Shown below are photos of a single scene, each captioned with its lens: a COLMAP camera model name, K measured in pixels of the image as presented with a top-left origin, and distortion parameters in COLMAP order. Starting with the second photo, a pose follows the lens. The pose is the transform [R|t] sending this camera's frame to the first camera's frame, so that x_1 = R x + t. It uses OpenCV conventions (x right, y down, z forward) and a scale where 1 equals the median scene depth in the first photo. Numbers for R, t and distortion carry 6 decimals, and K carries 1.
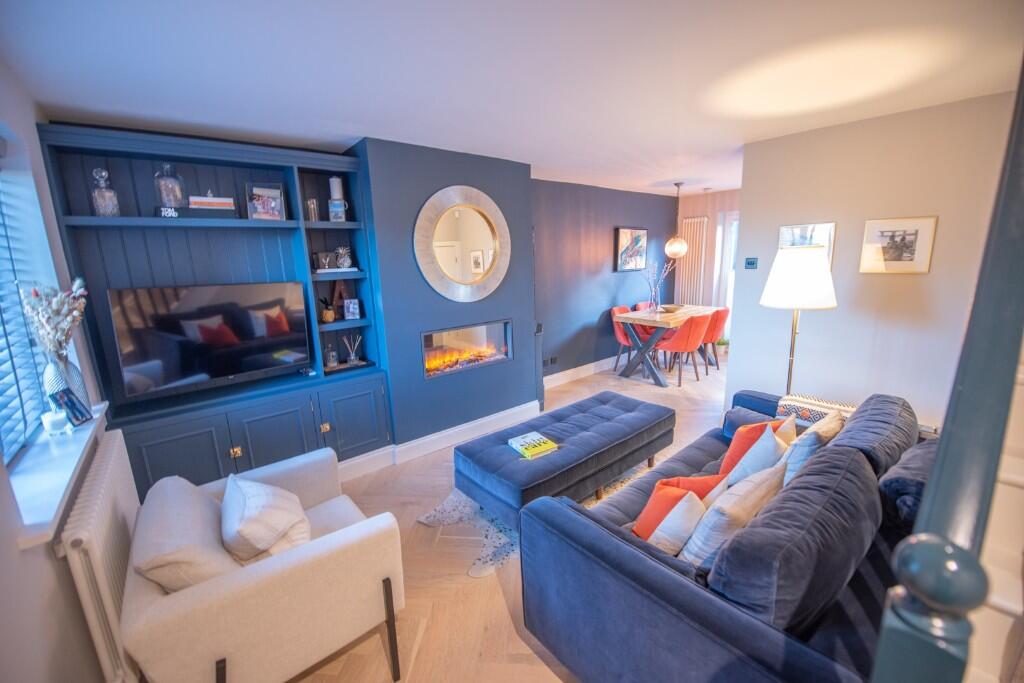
lens RADIAL K [[408.5, 0, 511.5], [0, 408.5, 340.7], [0, 0, 1]] dist [-0.019322, -0.000390]
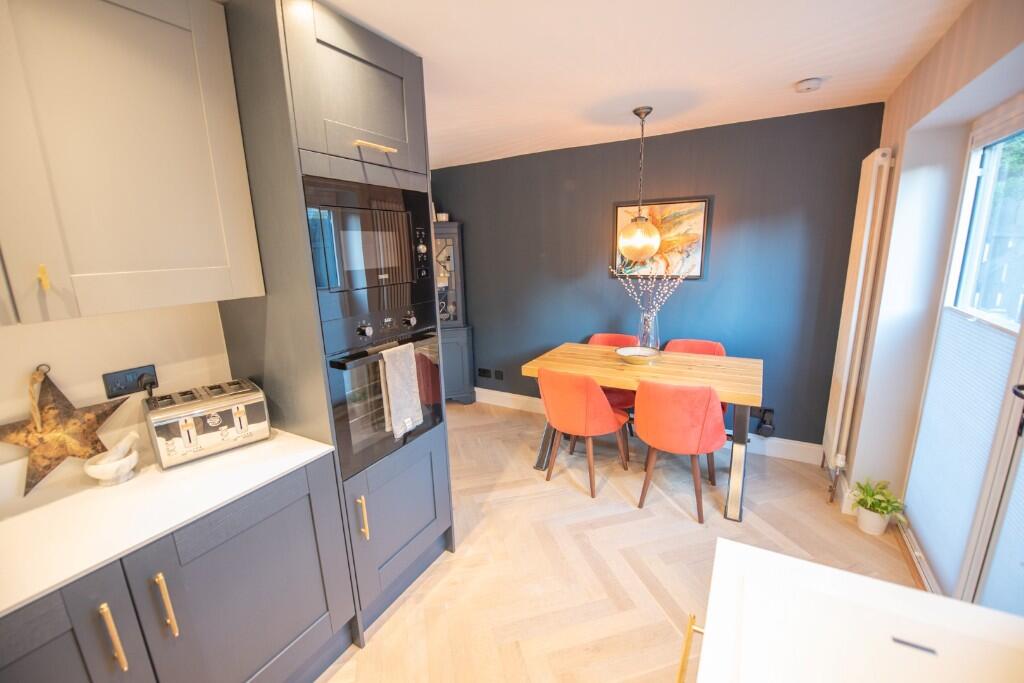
lens RADIAL K [[408.5, 0, 513.1], [0, 408.5, 341.7], [0, 0, 1]] dist [-0.019322, -0.000390]
pose [[0.334761, 0.227196, -0.914504, 0.763155], [-0.167668, 0.969373, 0.179451, -0.153889], [0.927266, 0.093260, 0.362602, 0.612532]]
